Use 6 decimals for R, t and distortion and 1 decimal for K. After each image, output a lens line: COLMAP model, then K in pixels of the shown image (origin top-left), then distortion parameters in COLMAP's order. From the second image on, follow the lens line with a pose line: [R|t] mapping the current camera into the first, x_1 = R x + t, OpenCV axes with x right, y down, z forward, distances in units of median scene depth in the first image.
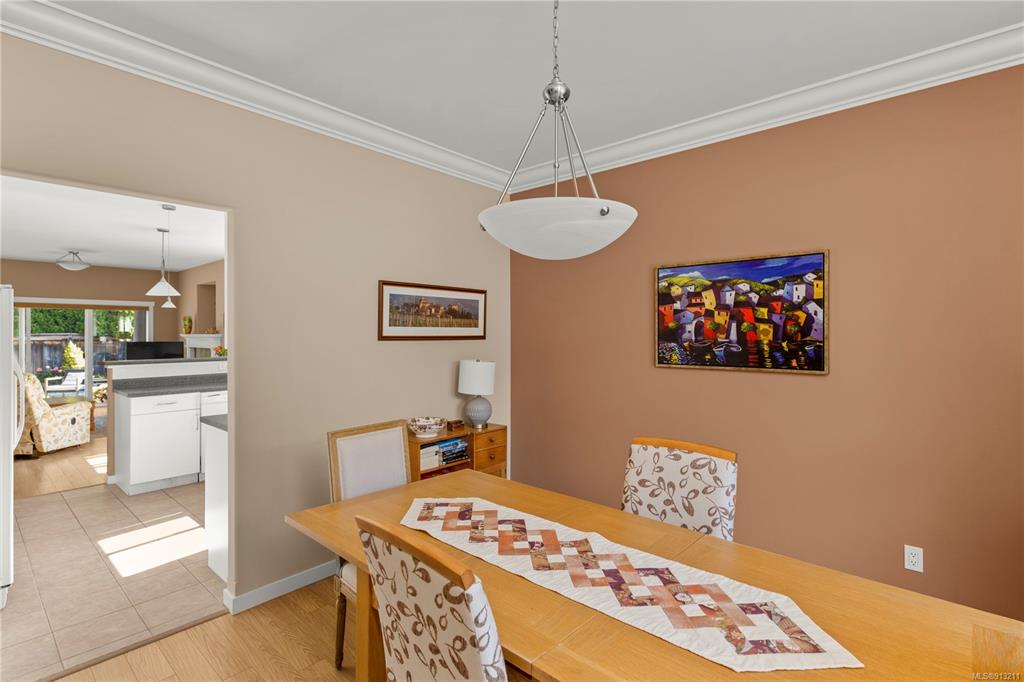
lens RADIAL K [[489.7, 0, 513.0], [0, 489.7, 332.0], [0, 0, 1]] dist [0.002185, 0.000054]
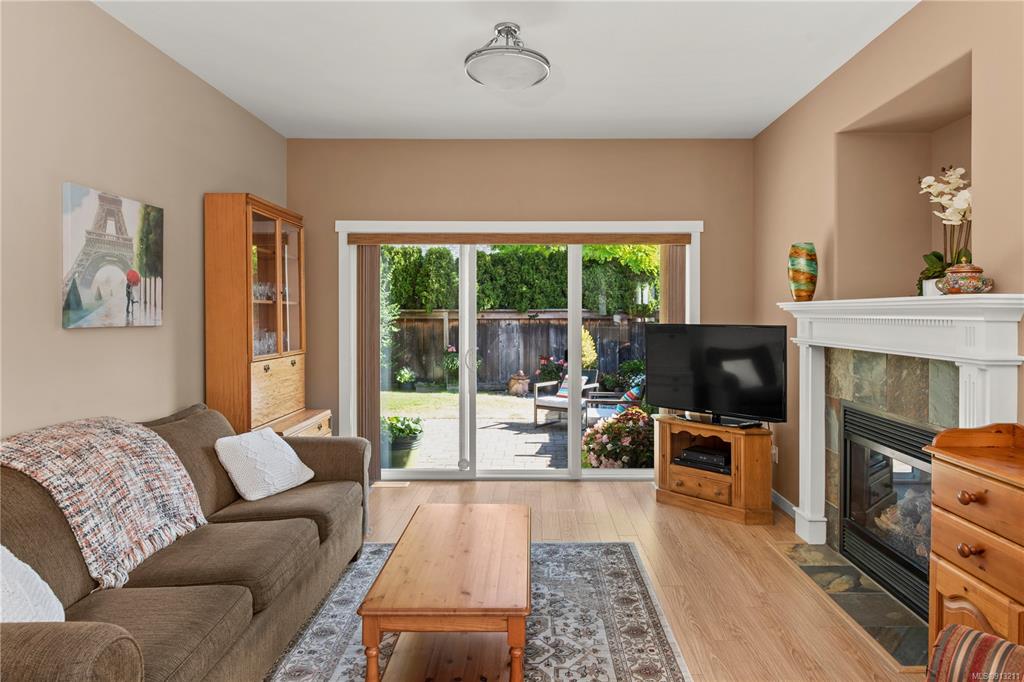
lens RADIAL K [[590.1, 0, 530.6], [0, 590.1, 316.4], [0, 0, 1]] dist [0.004917, 0.001154]
pose [[0.652677, 0.006137, -0.757612, -1.528563], [-0.001725, 0.999977, 0.006614, 0.034884], [0.757635, -0.003010, 0.652672, 1.941021]]
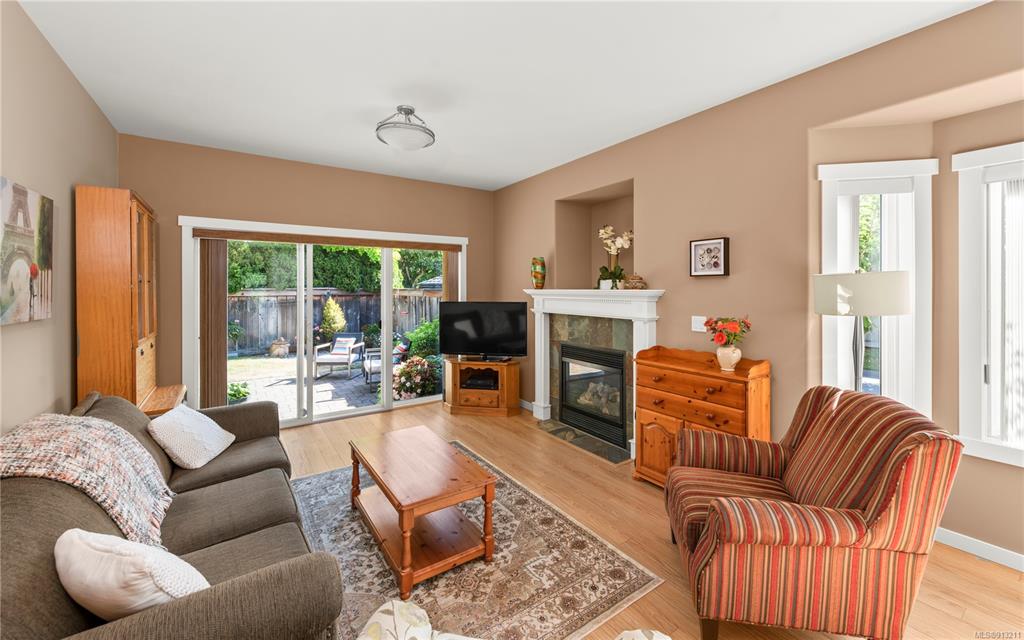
lens RADIAL K [[409.0, 0, 512.4], [0, 409.0, 289.1], [0, 0, 1]] dist [-0.000605, -0.000436]
pose [[0.967026, 0.001328, -0.254675, -1.772875], [-0.000185, 0.999990, 0.004512, 0.006604], [0.254678, -0.004316, 0.967016, 1.657352]]
